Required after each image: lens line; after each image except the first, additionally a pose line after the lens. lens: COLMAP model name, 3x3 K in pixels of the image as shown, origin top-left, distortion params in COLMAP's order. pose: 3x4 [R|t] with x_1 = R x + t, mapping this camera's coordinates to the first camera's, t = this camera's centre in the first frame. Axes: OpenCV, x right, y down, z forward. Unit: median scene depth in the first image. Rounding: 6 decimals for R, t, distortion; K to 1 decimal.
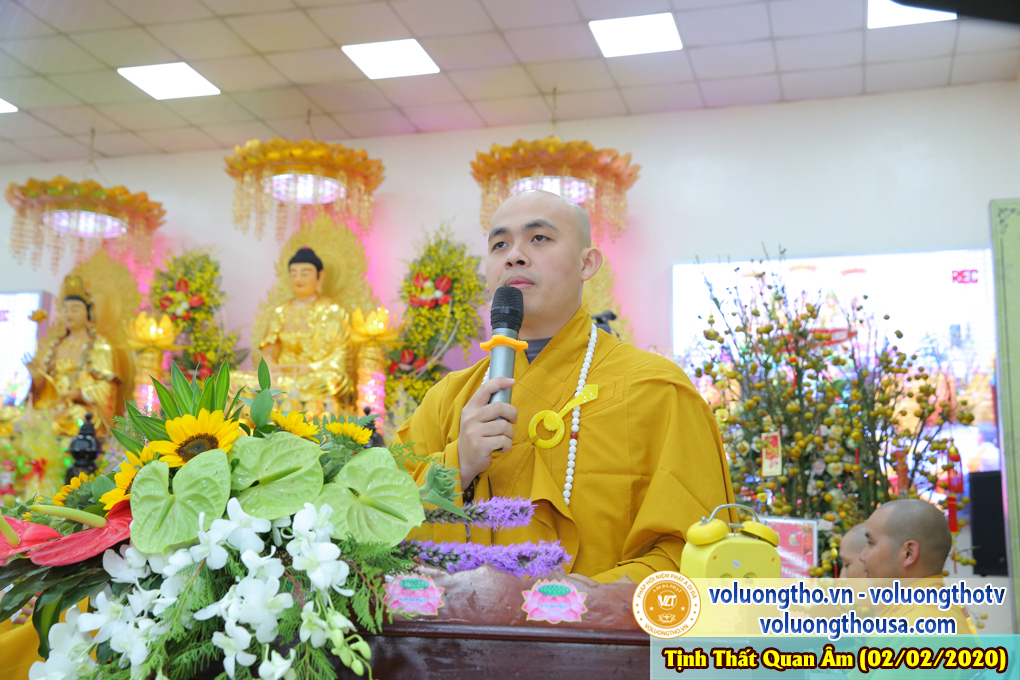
lens RADIAL K [[1294.4, 0, 510.0], [0, 1294.4, 340.0], [0, 0, 1]] dist [0.106177, 0.002317]
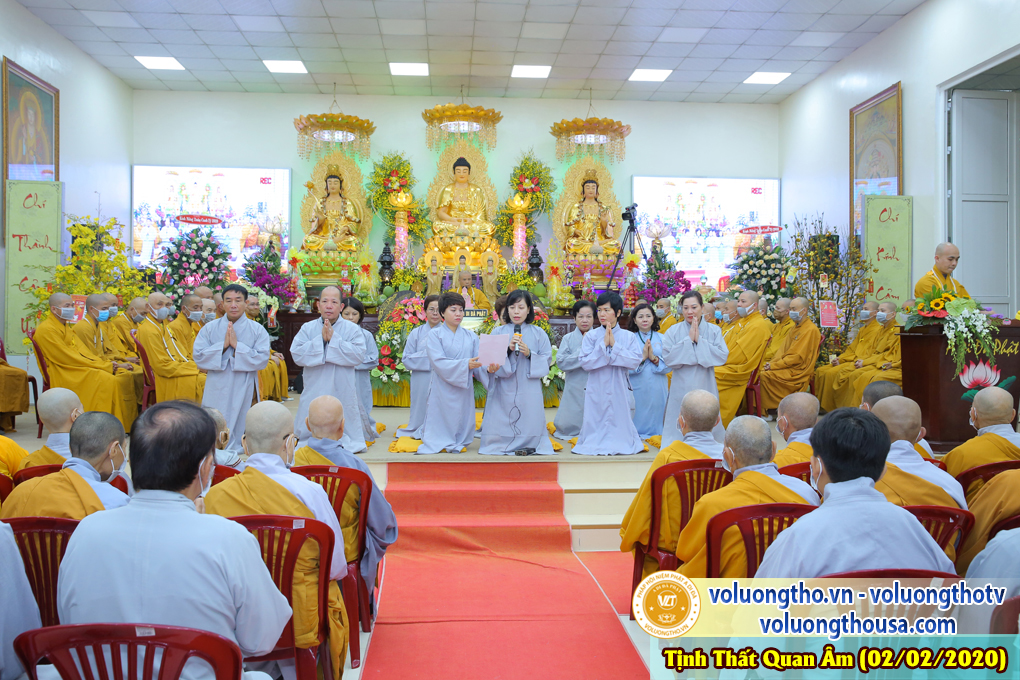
lens RADIAL K [[916.5, 0, 510.0], [0, 916.5, 340.0], [0, 0, 1]] dist [-0.009930, -0.002115]
pose [[0.937133, -0.018601, 0.348477, -0.594369], [-0.051943, 0.980020, 0.191996, -0.072359], [-0.345085, -0.198027, 0.917443, -0.370283]]
